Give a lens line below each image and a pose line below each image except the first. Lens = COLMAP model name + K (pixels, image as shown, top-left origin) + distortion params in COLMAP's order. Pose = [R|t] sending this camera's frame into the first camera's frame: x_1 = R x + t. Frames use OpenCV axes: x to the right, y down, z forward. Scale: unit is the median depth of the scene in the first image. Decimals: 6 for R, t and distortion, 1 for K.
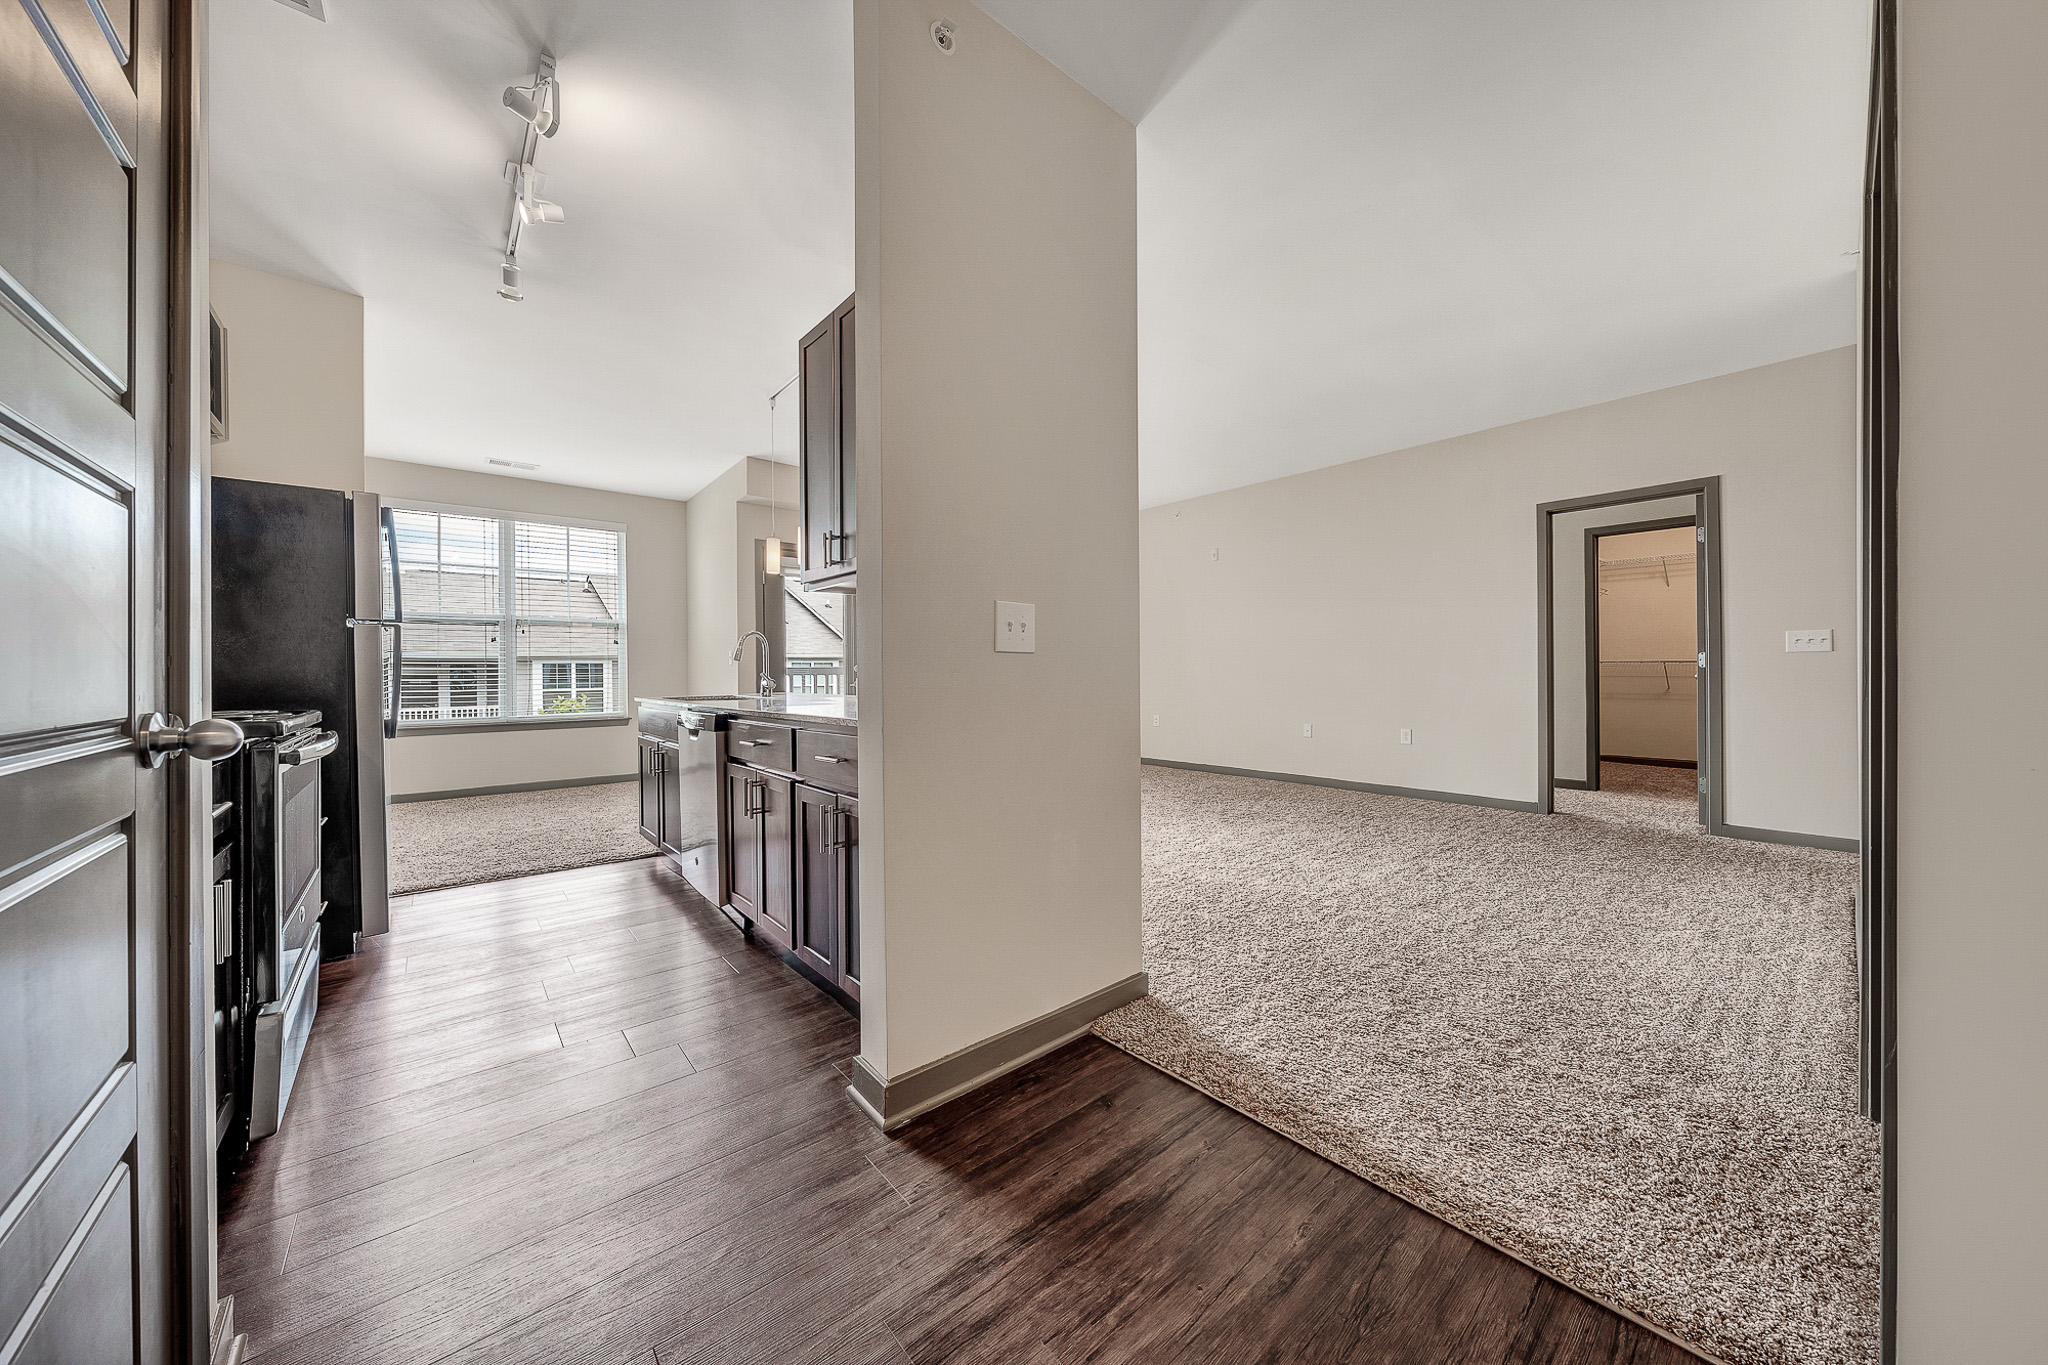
lens RADIAL K [[698.5, 0, 1018.9], [0, 698.5, 672.4], [0, 0, 1]] dist [0.001375, 0.000002]
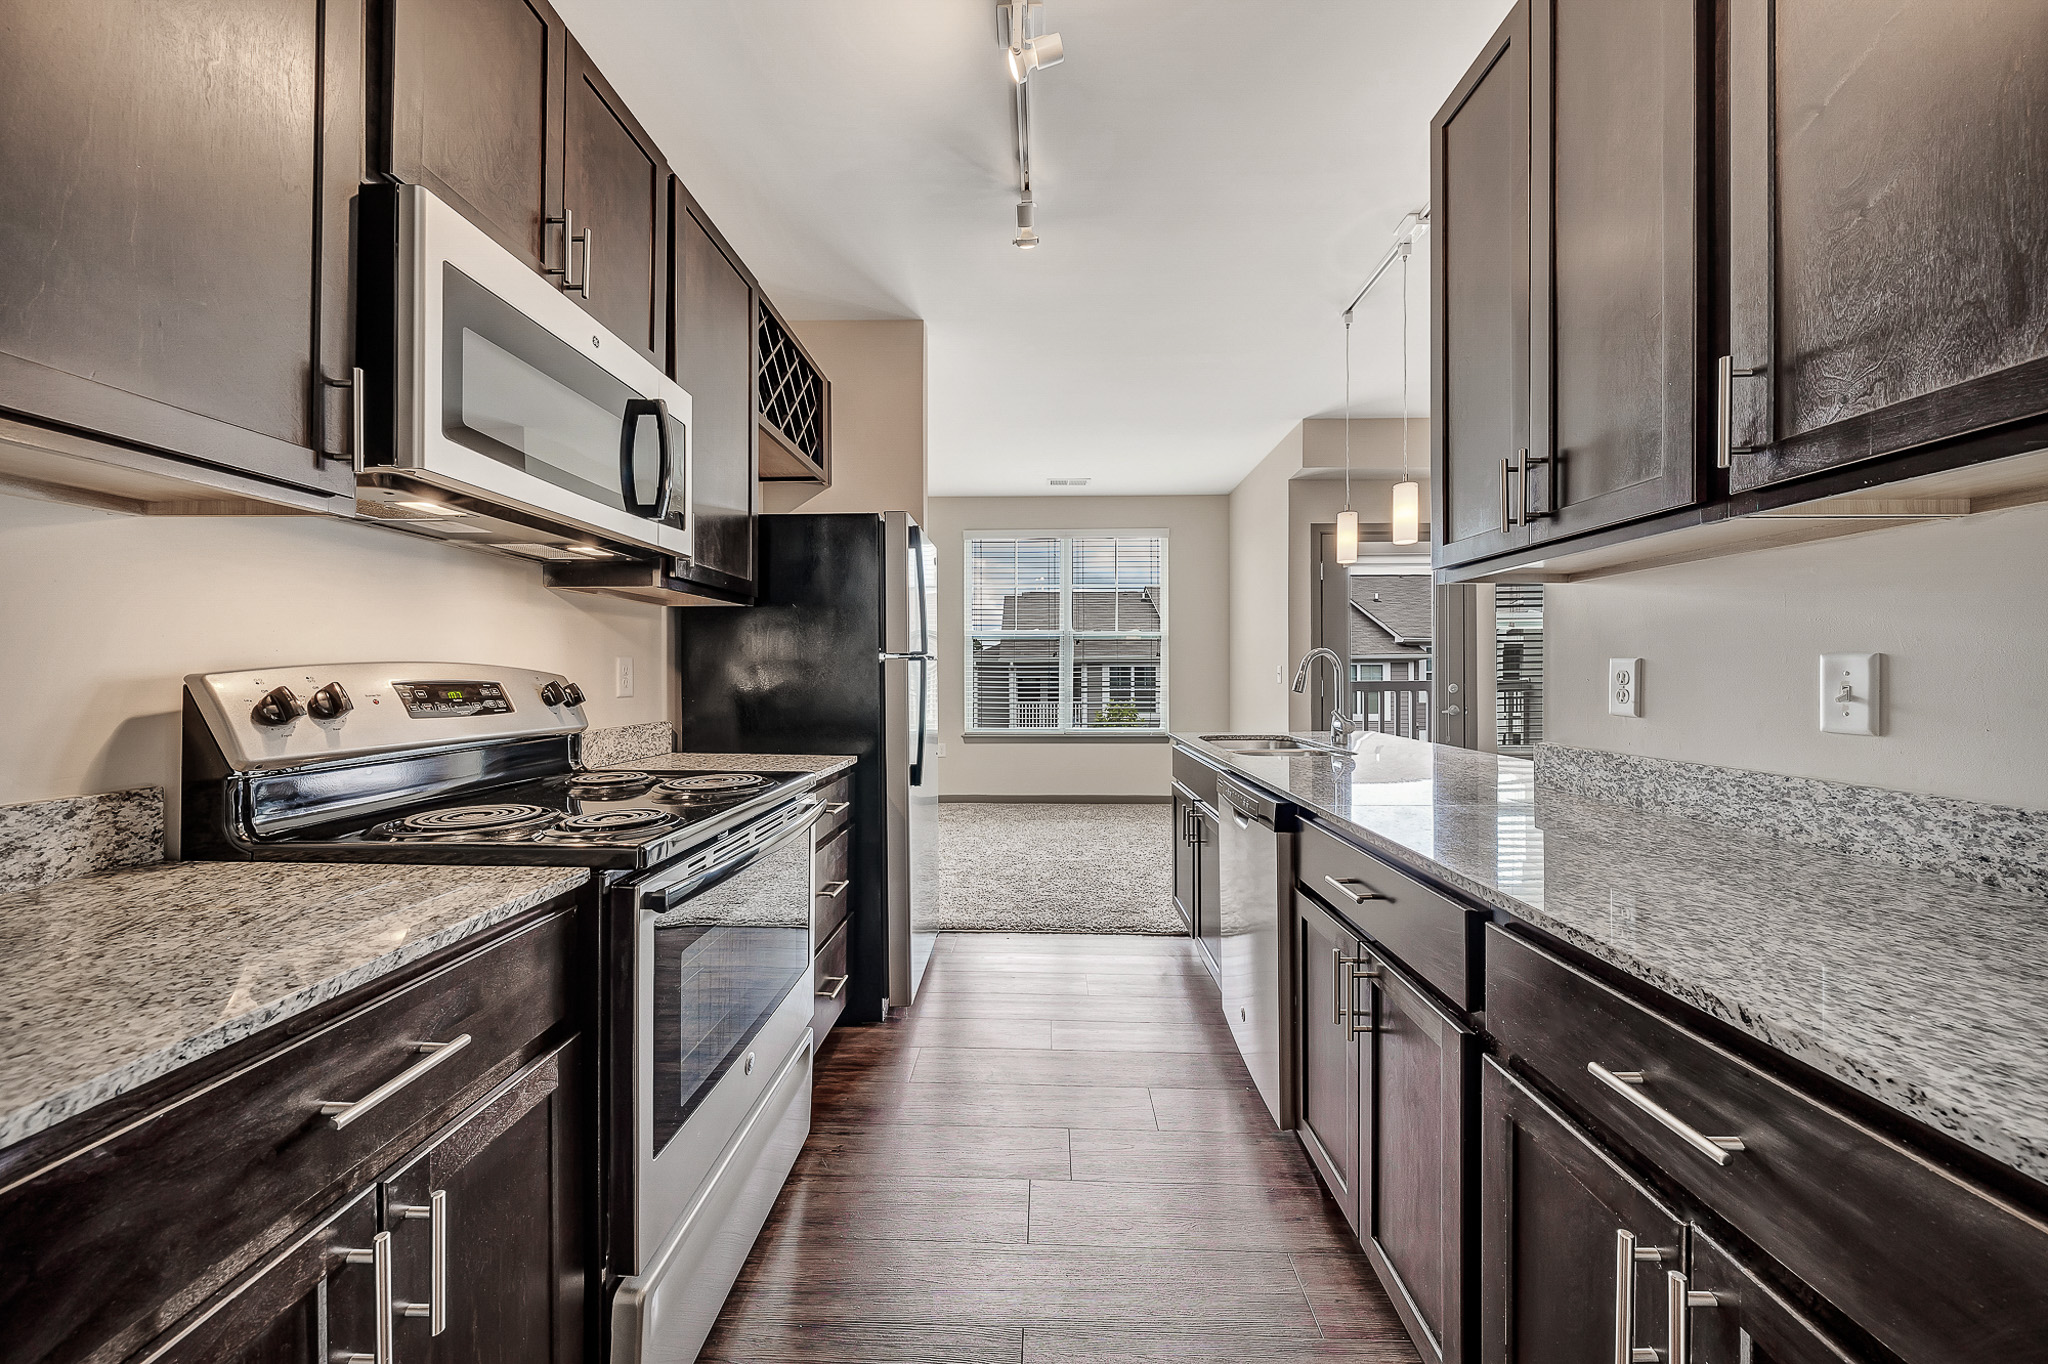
lens RADIAL K [[698.5, 0, 1022.0], [0, 698.5, 671.0], [0, 0, 1]] dist [0.001375, 0.000002]
pose [[0.744504, 0.006185, -0.667589, -0.197683], [-0.006423, 0.999977, 0.002101, -0.051854], [0.667587, 0.002724, 0.744527, 0.410121]]
